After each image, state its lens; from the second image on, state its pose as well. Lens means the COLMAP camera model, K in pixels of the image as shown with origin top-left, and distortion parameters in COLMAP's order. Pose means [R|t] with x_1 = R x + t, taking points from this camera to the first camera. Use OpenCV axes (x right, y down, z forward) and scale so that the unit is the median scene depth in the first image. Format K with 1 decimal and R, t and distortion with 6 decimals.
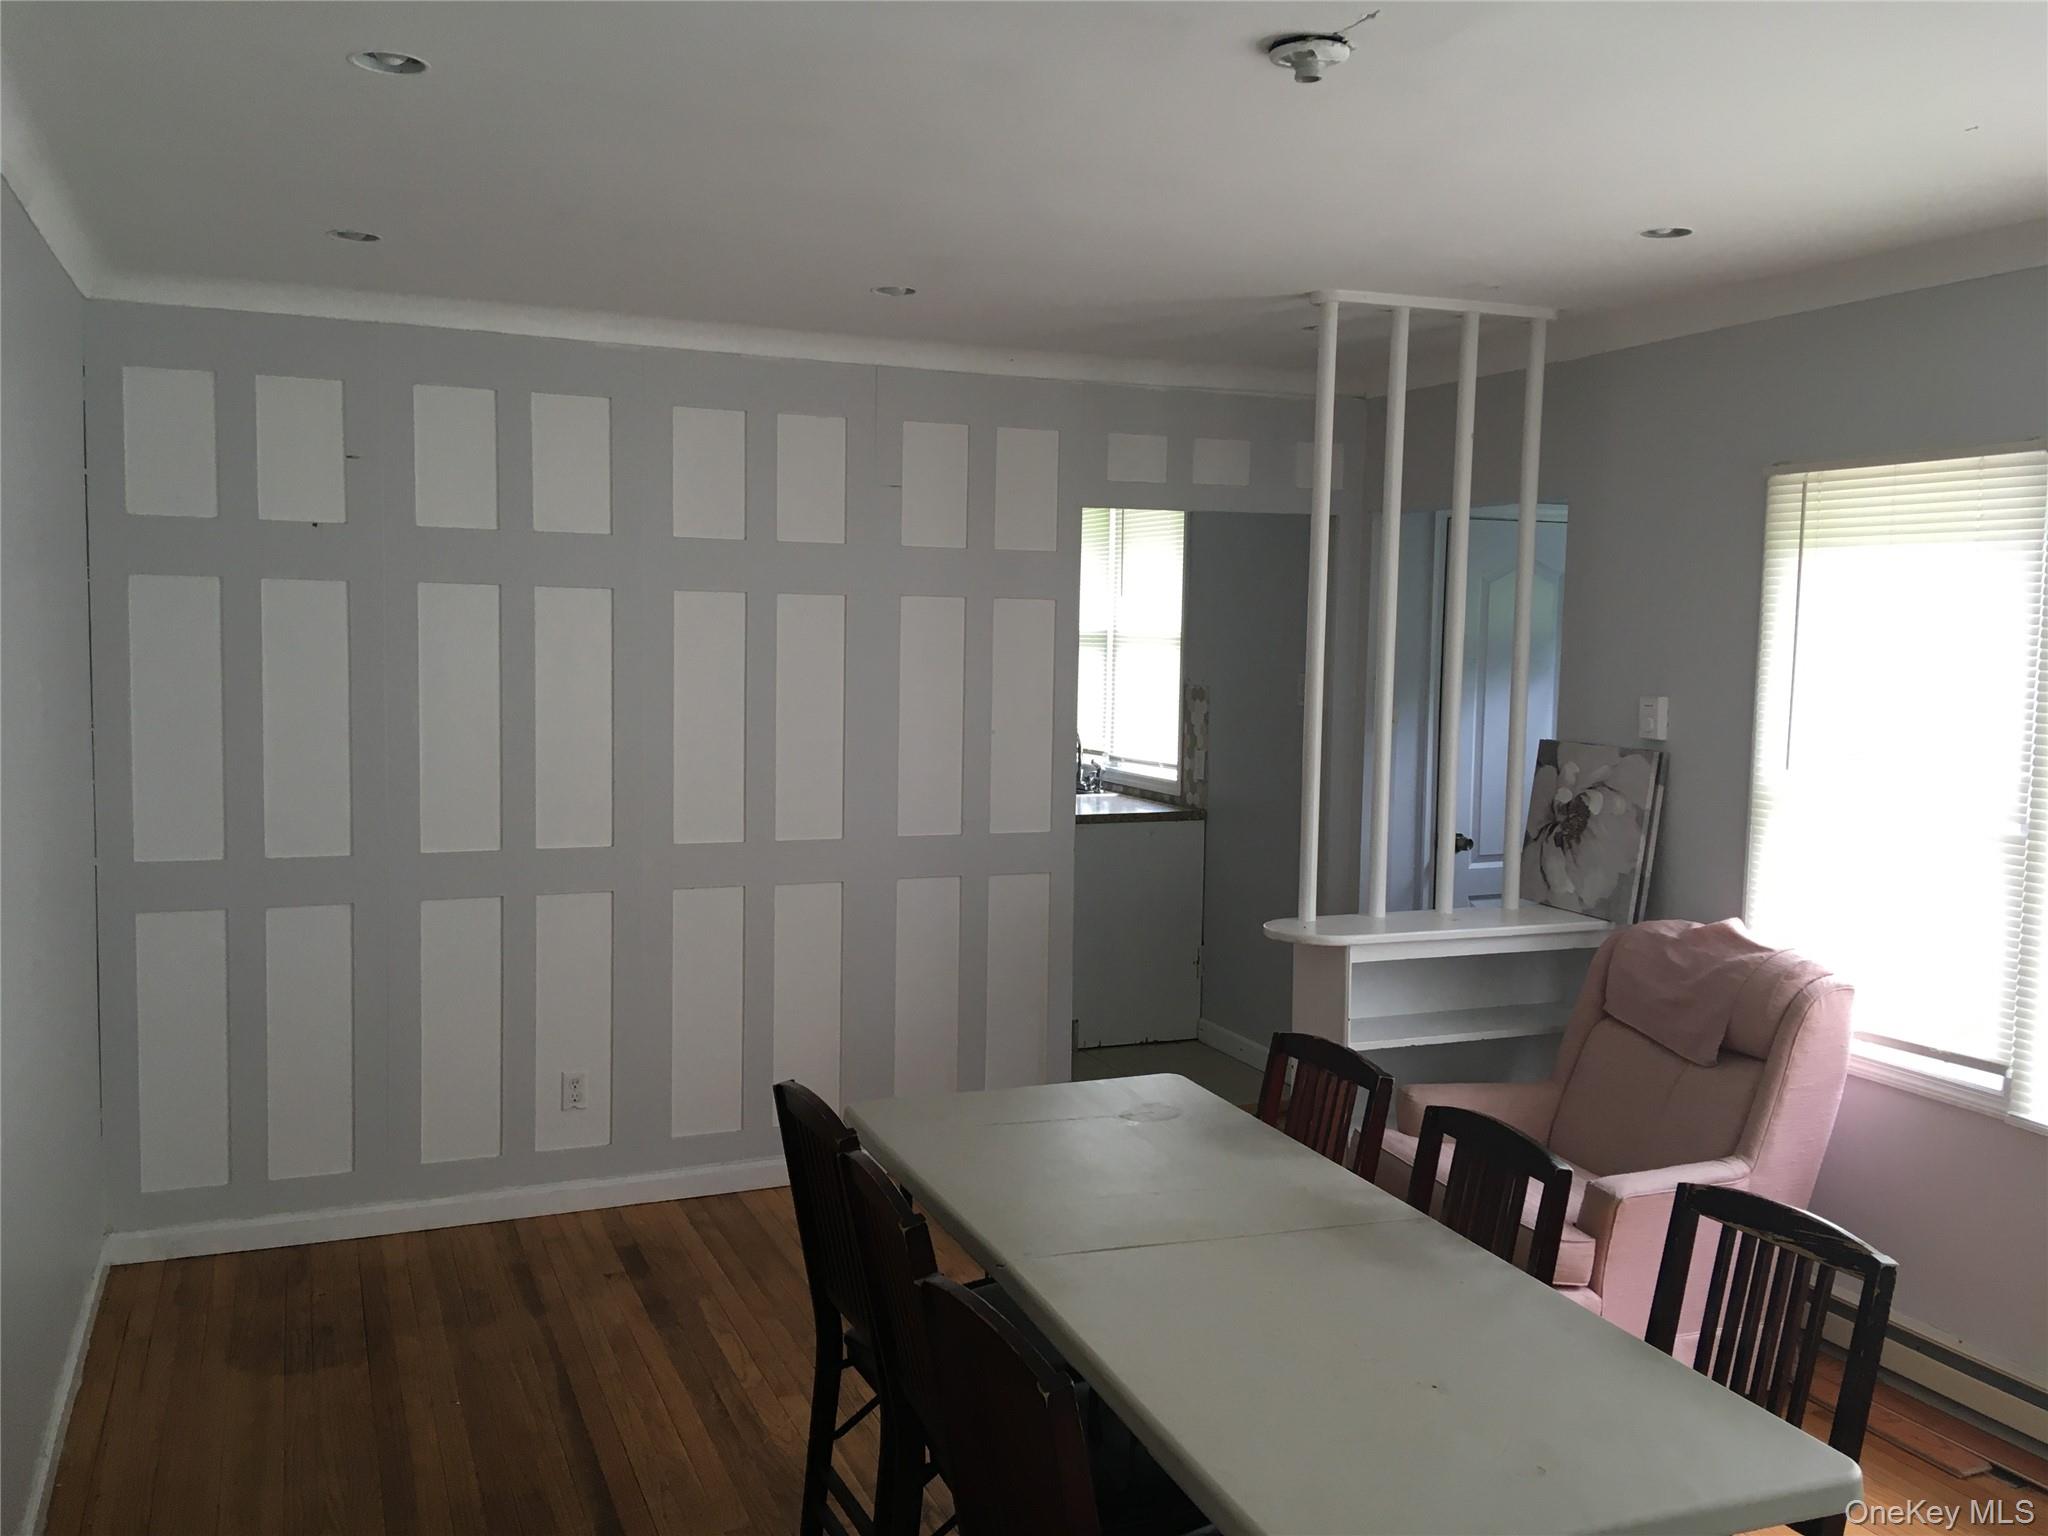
lens RADIAL K [[1731.8, 0, 1015.5], [0, 1731.8, 759.4], [0, 0, 1]] dist [0.096959, -0.142512]
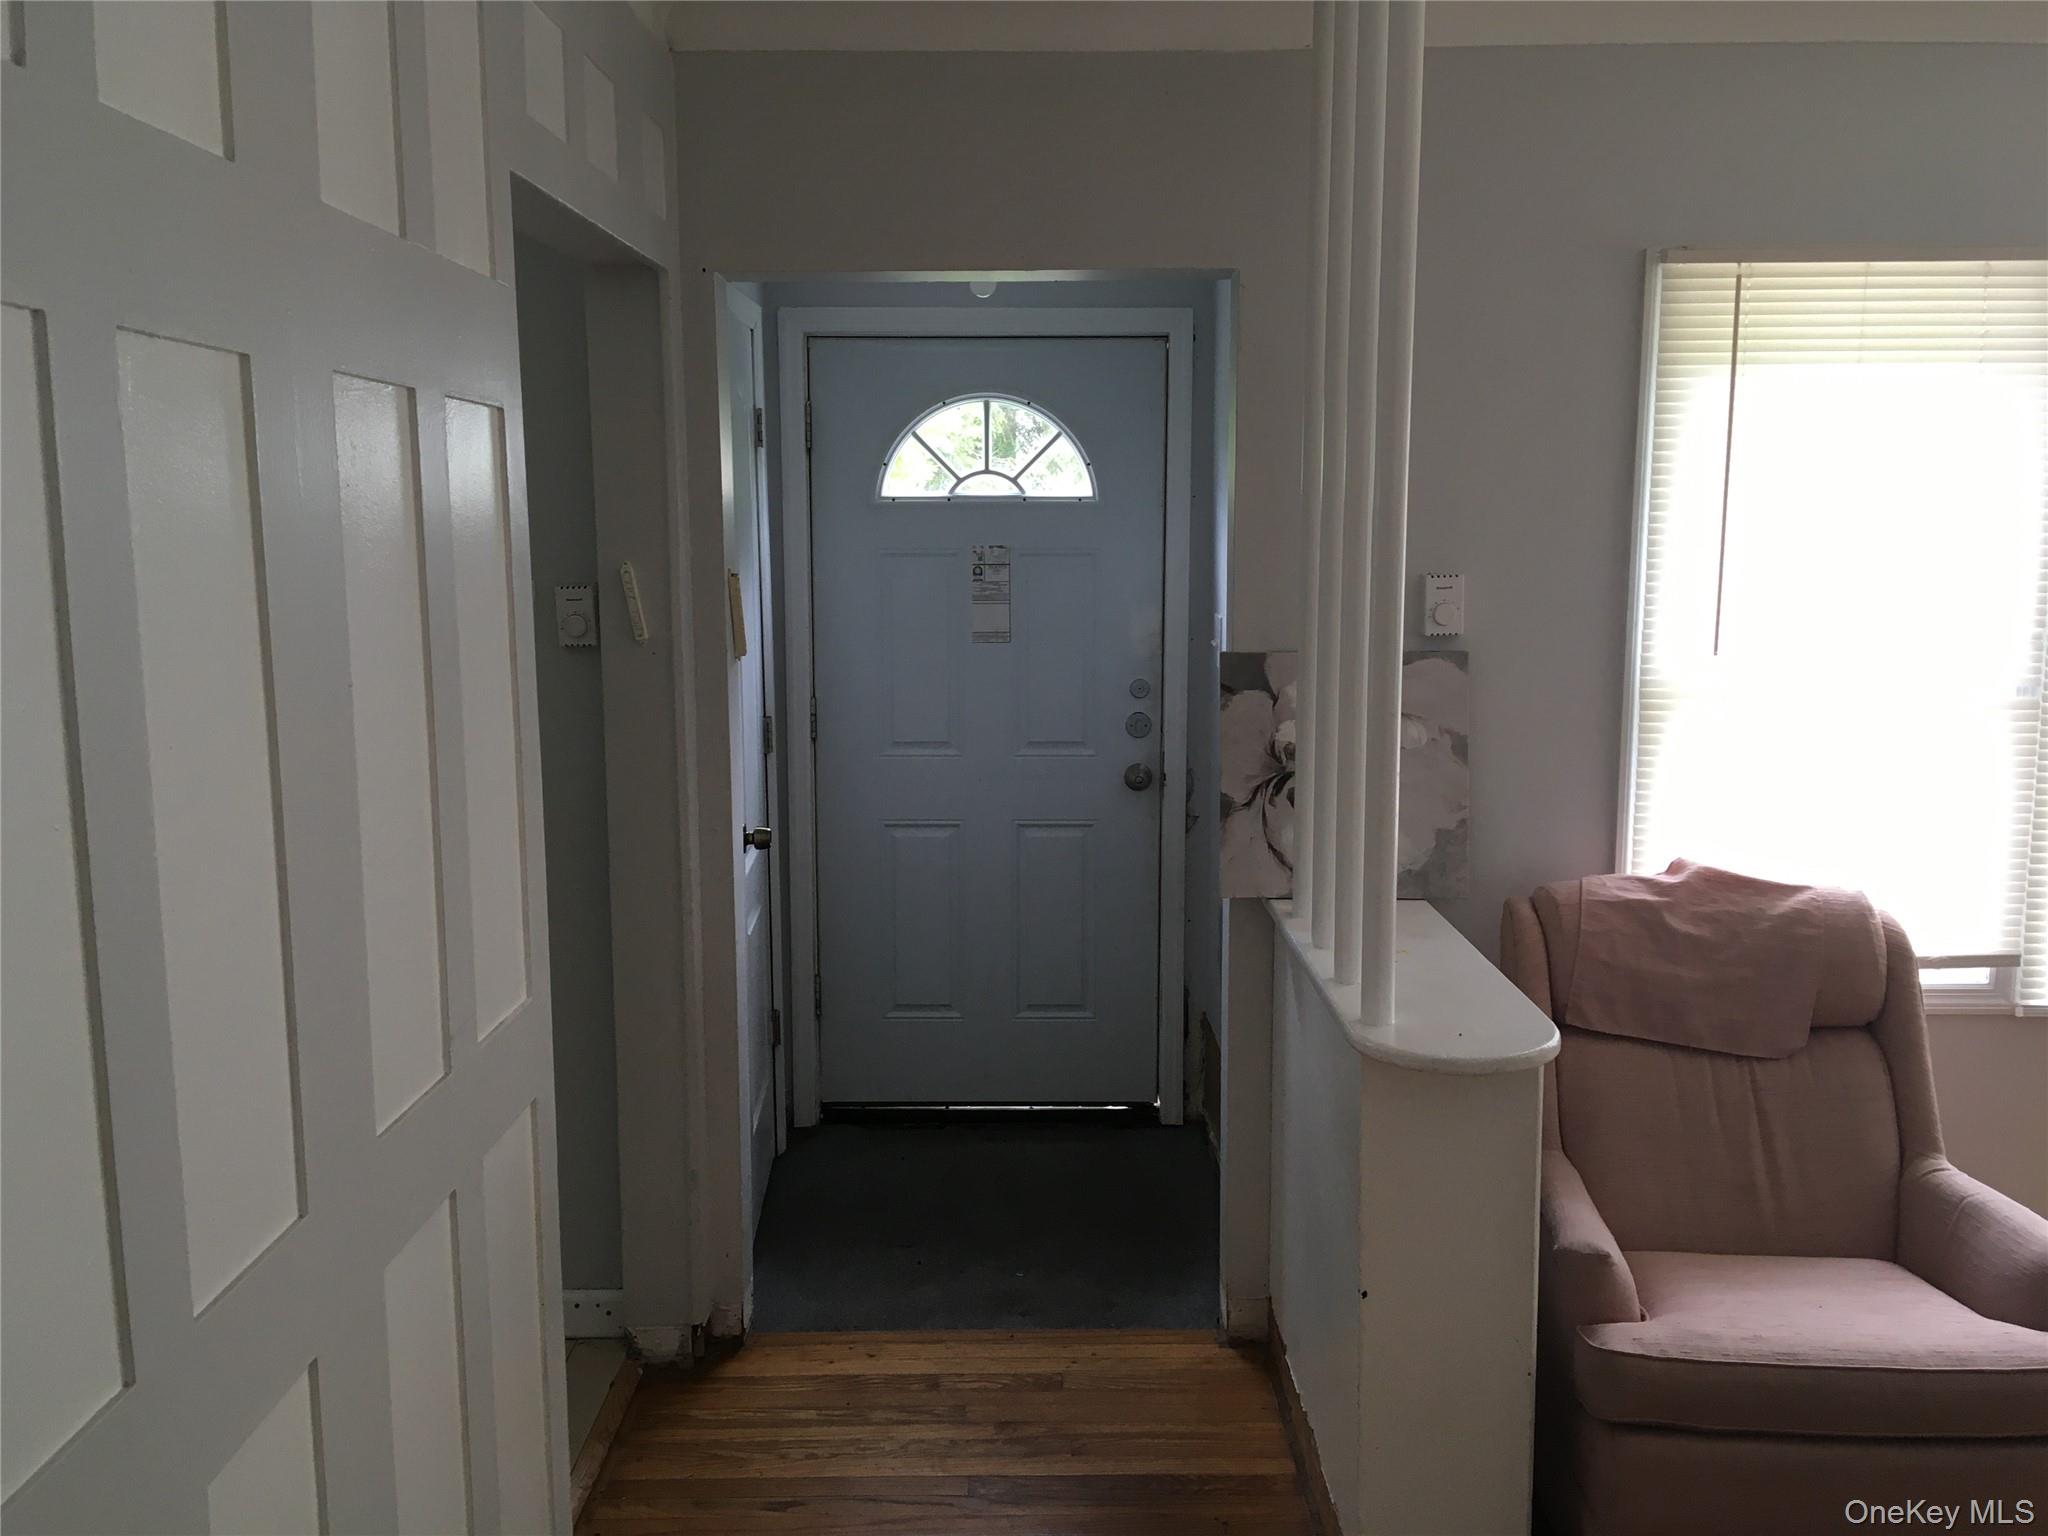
lens RADIAL K [[1731.8, 0, 1015.5], [0, 1731.8, 759.4], [0, 0, 1]] dist [0.096959, -0.142512]
pose [[0.393275, -0.148518, 0.907346, -0.395687], [0.085583, 0.988496, 0.124706, -0.072613], [-0.915429, 0.028610, 0.401461, 0.986570]]
